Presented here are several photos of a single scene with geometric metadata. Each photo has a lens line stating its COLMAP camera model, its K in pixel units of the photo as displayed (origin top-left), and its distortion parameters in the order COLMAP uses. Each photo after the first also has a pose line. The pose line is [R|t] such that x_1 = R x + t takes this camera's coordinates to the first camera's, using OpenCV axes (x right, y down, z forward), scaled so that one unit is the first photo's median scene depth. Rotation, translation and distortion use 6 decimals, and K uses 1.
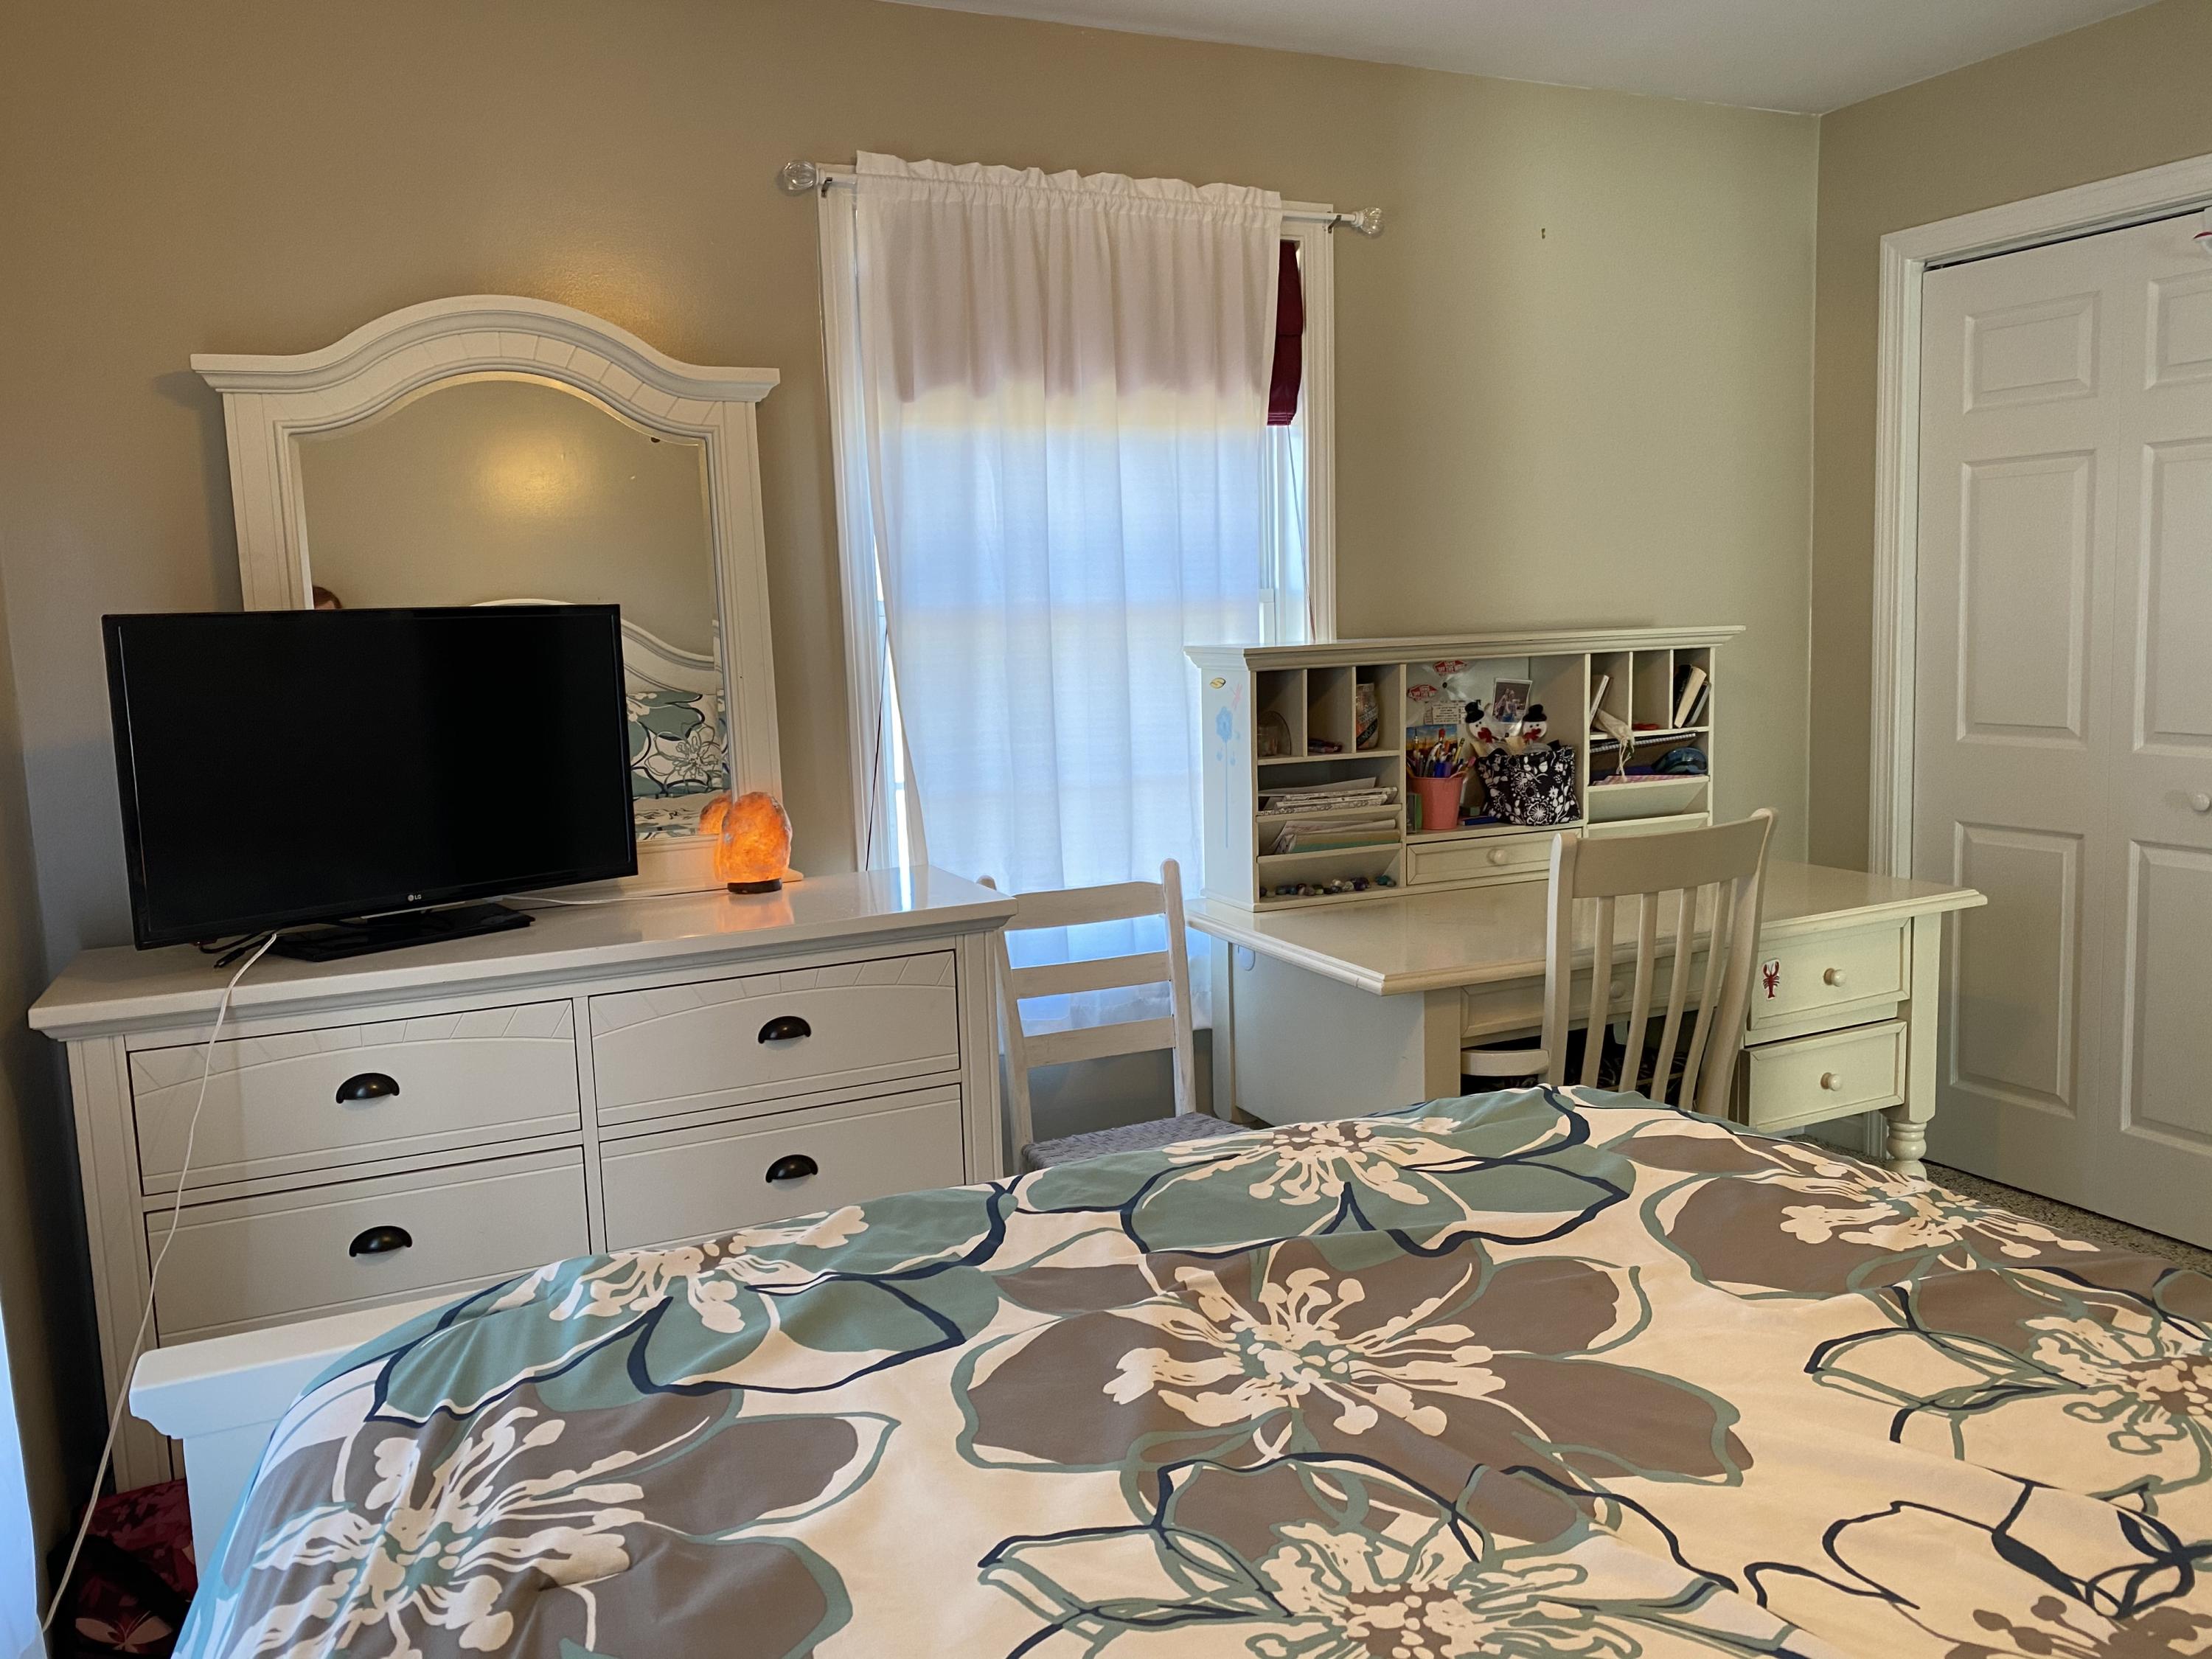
lens RADIAL K [[1687.7, 0, 1108.6], [0, 1687.7, 825.6], [0, 0, 1]] dist [0.002142, -0.009938]
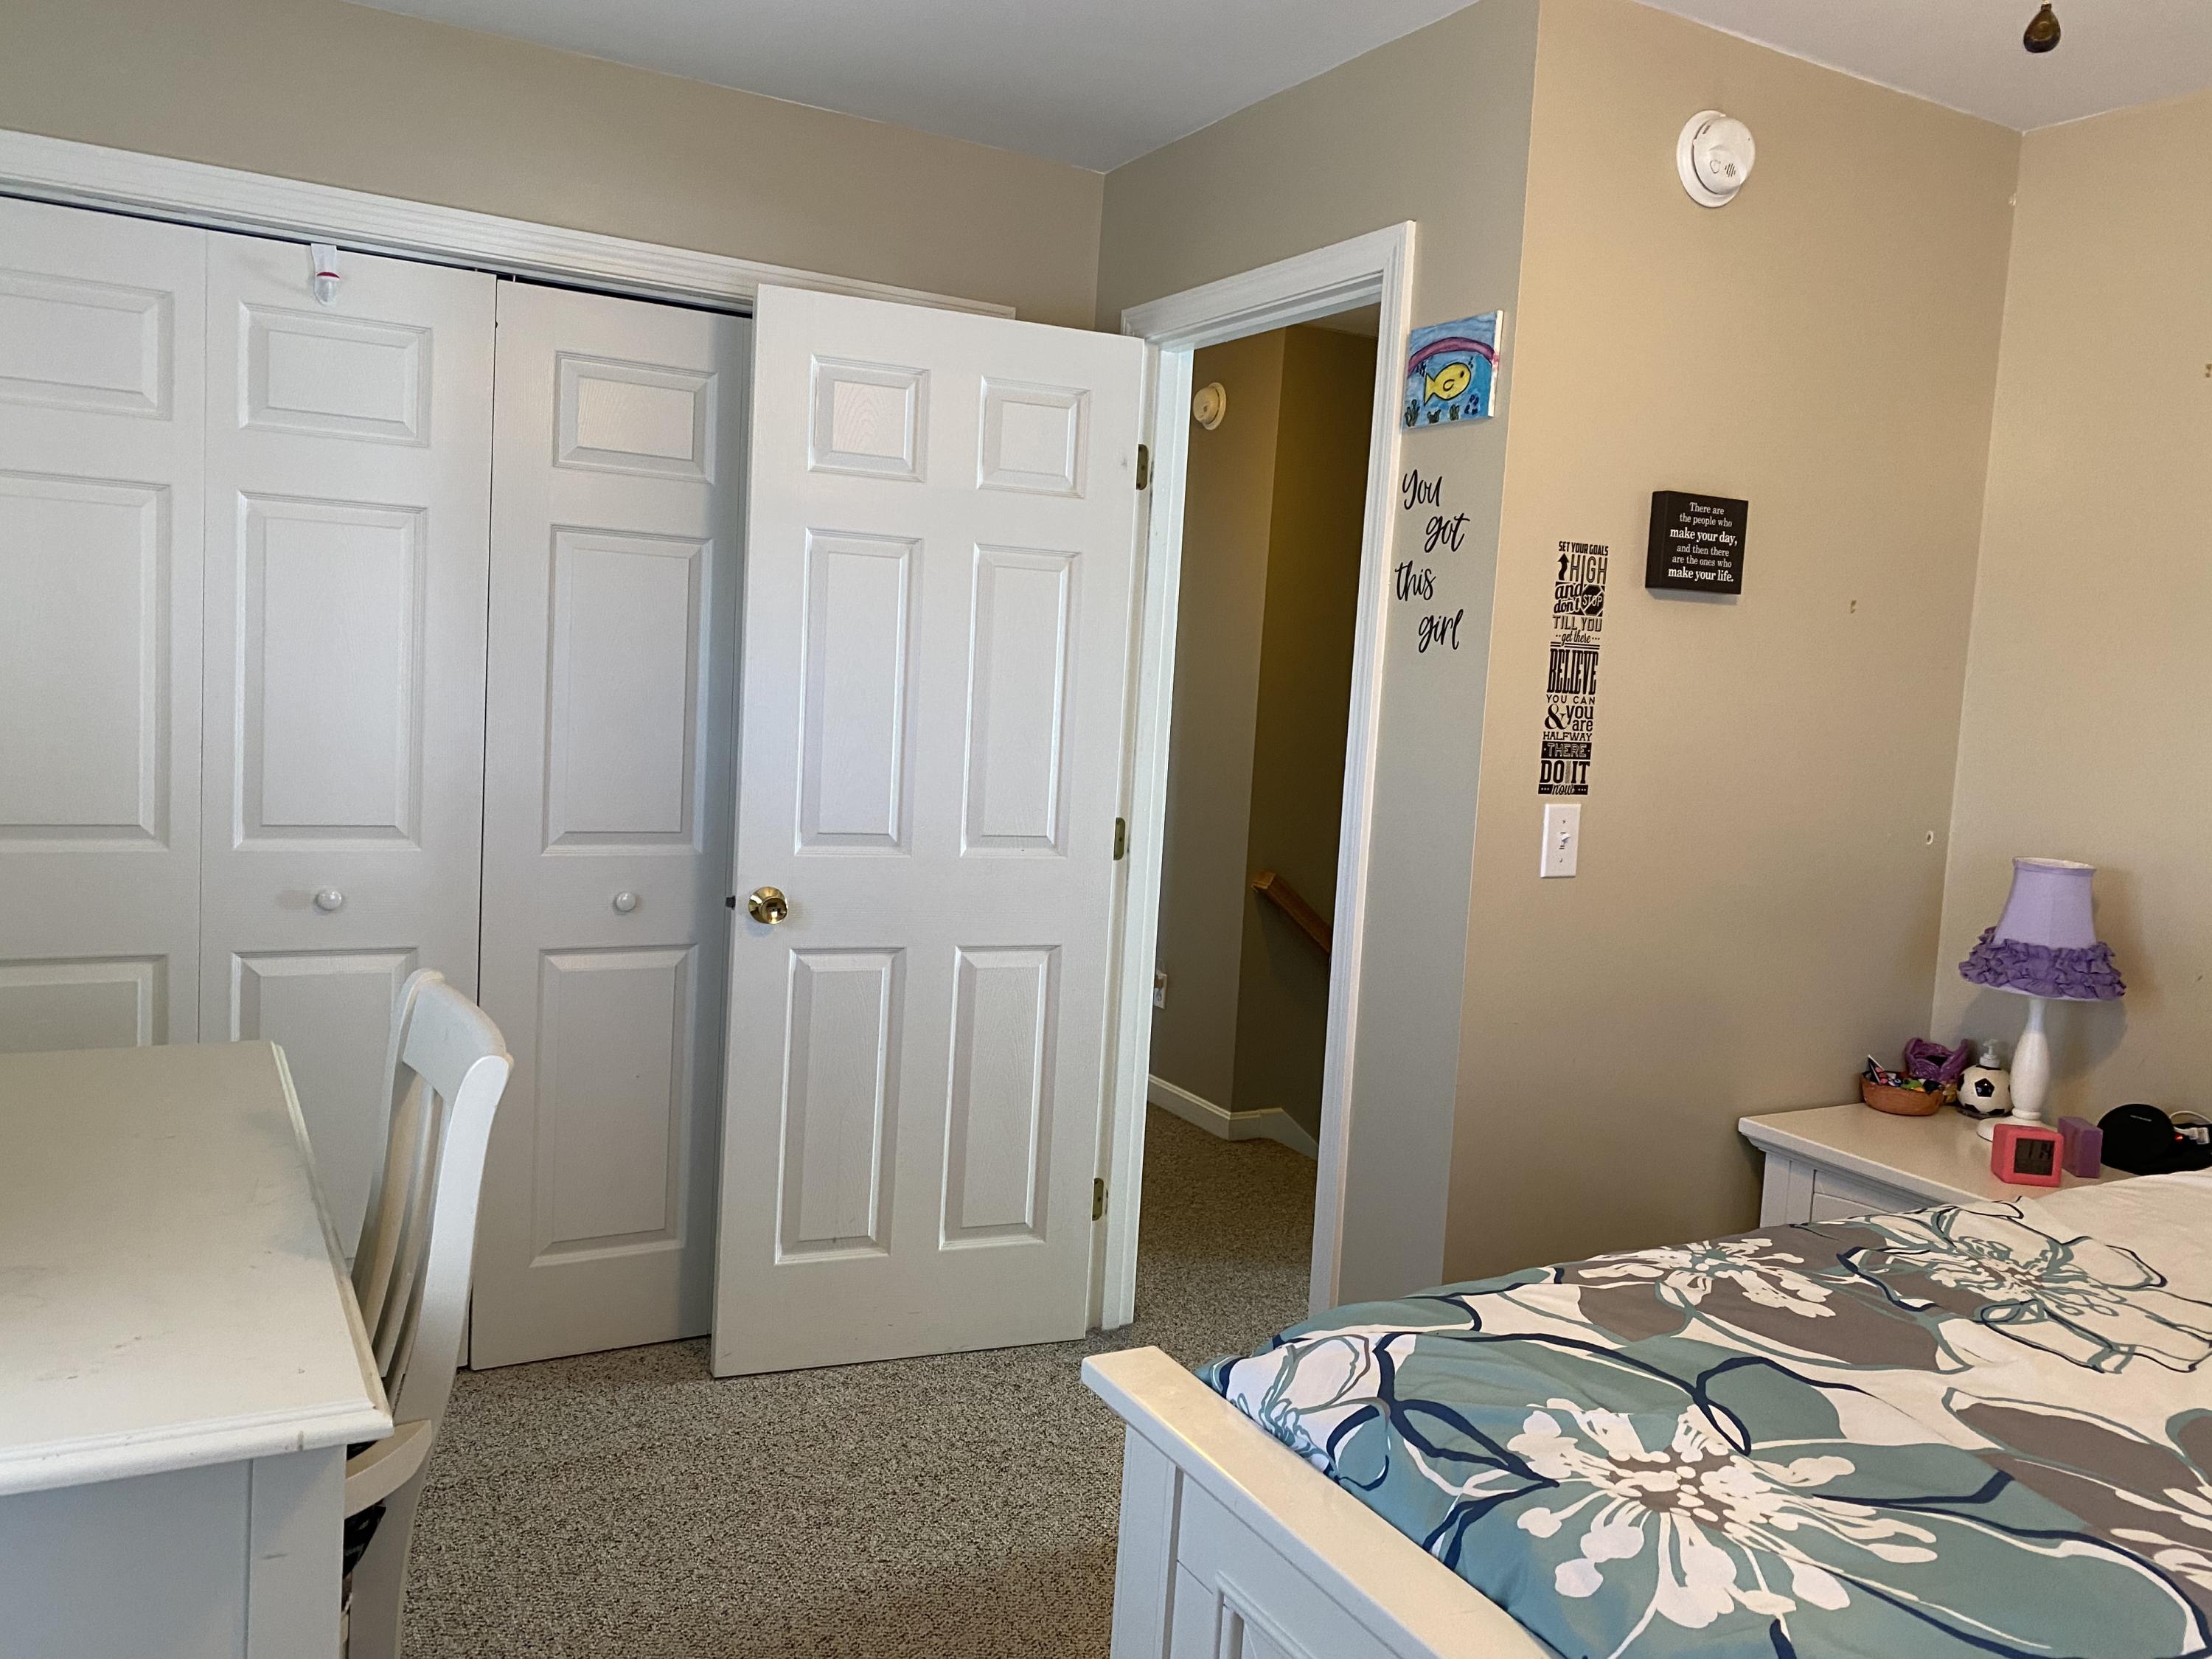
lens RADIAL K [[1687.7, 0, 1105.6], [0, 1687.7, 829.2], [0, 0, 1]] dist [0.002142, -0.009938]
pose [[-0.054308, -0.054081, 0.997059, -0.592549], [0.075242, 0.995472, 0.058093, -0.158105], [-0.995685, 0.078176, -0.049993, 1.355442]]
